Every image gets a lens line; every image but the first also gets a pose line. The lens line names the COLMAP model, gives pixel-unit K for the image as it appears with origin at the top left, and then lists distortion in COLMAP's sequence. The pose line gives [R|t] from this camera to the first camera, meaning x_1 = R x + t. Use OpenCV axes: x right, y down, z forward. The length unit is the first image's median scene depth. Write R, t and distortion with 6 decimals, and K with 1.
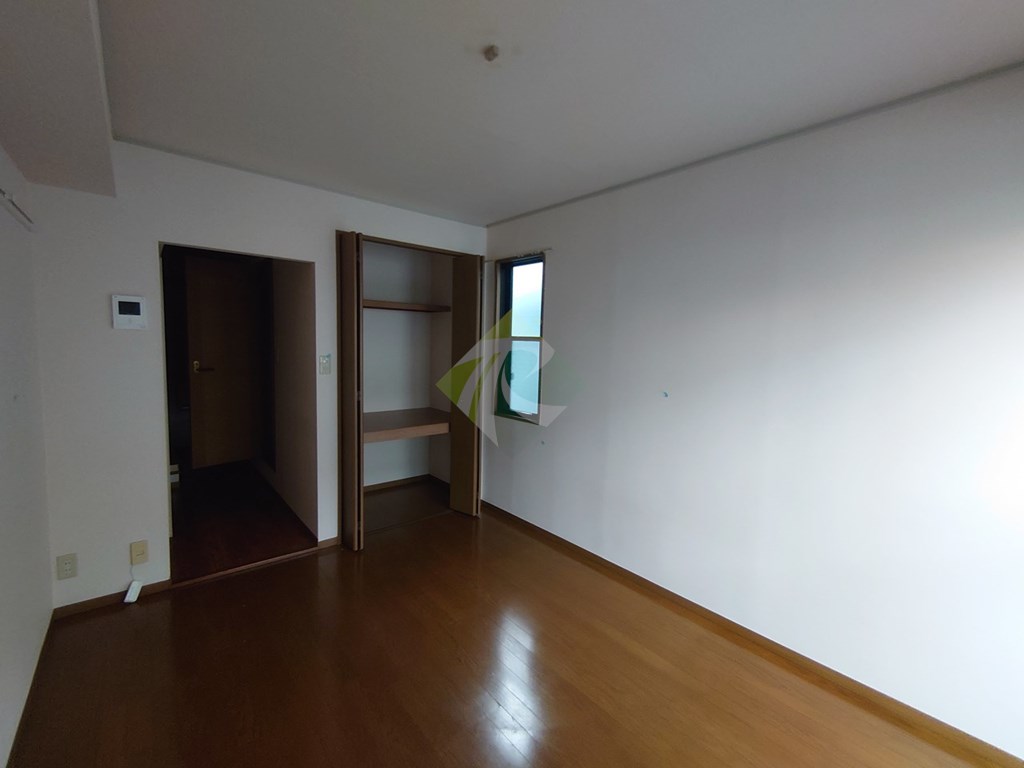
lens RADIAL K [[439.9, 0, 512.5], [0, 439.9, 385.4], [0, 0, 1]] dist [0.003343, -0.003086]
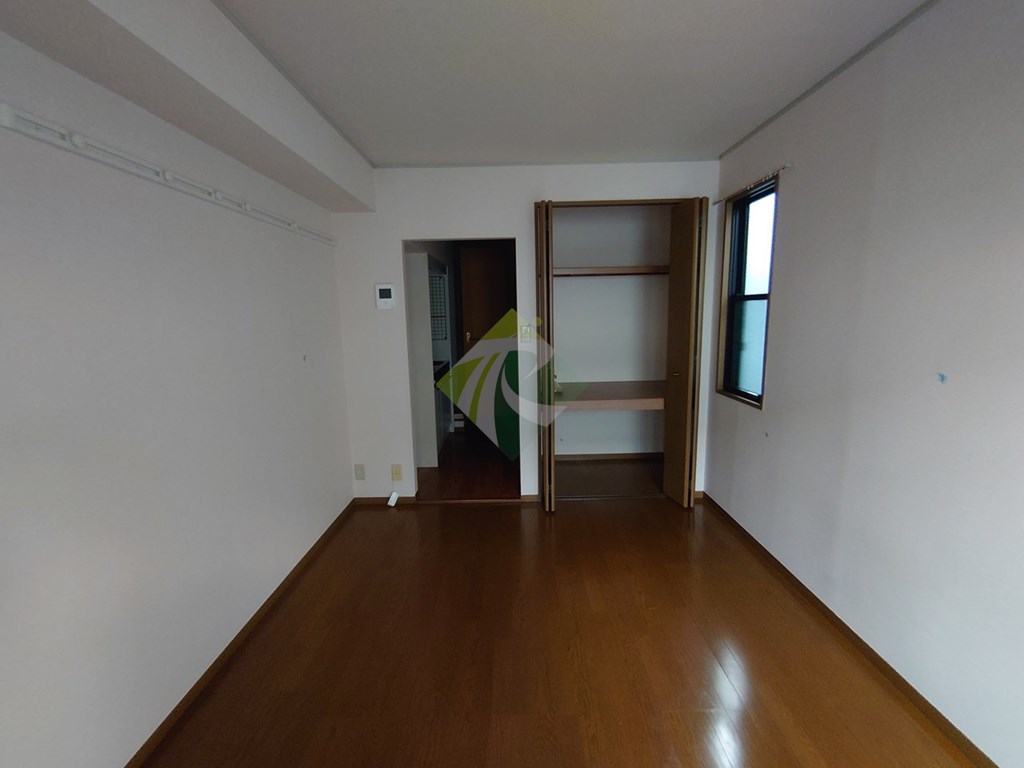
lens RADIAL K [[439.9, 0, 511.8], [0, 439.9, 386.7], [0, 0, 1]] dist [0.003343, -0.003086]
pose [[0.762596, 0.064326, -0.643668, 0.236587], [-0.019737, 0.996894, 0.076243, -0.000531], [0.646574, -0.045439, 0.761497, 0.154810]]
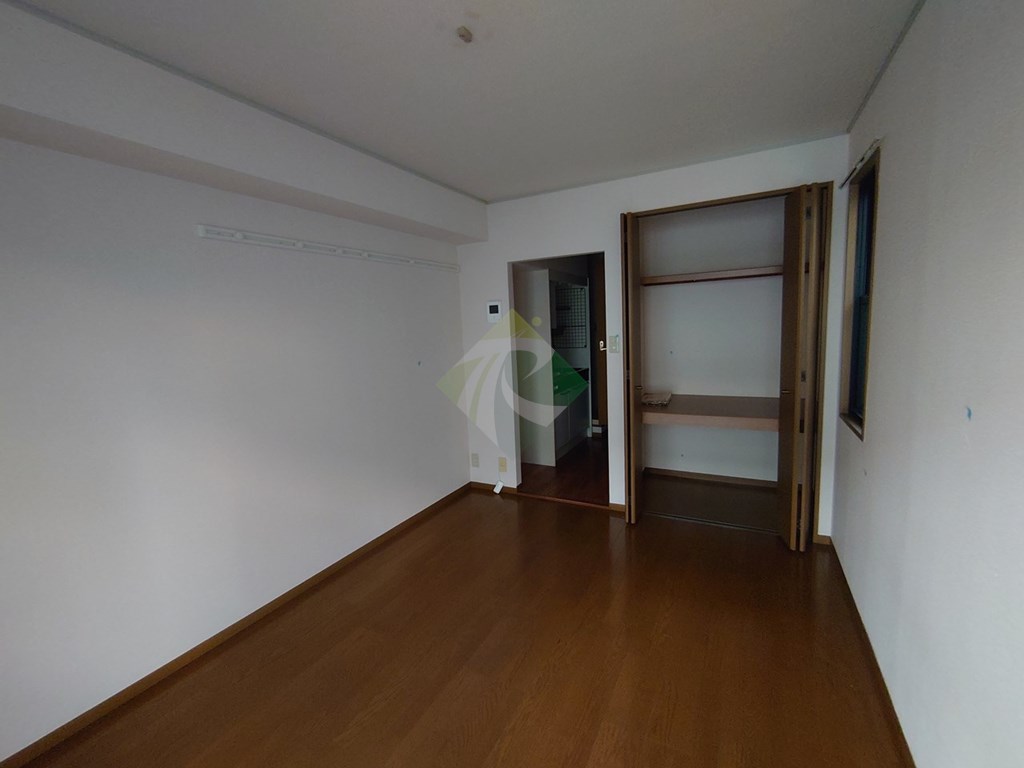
lens RADIAL K [[439.9, 0, 511.3], [0, 439.9, 385.5], [0, 0, 1]] dist [0.003343, -0.003086]
pose [[0.368481, 0.082926, -0.925929, 0.478938], [-0.034913, 0.996545, 0.075357, -0.017911], [0.928979, 0.004559, 0.370103, 0.353798]]
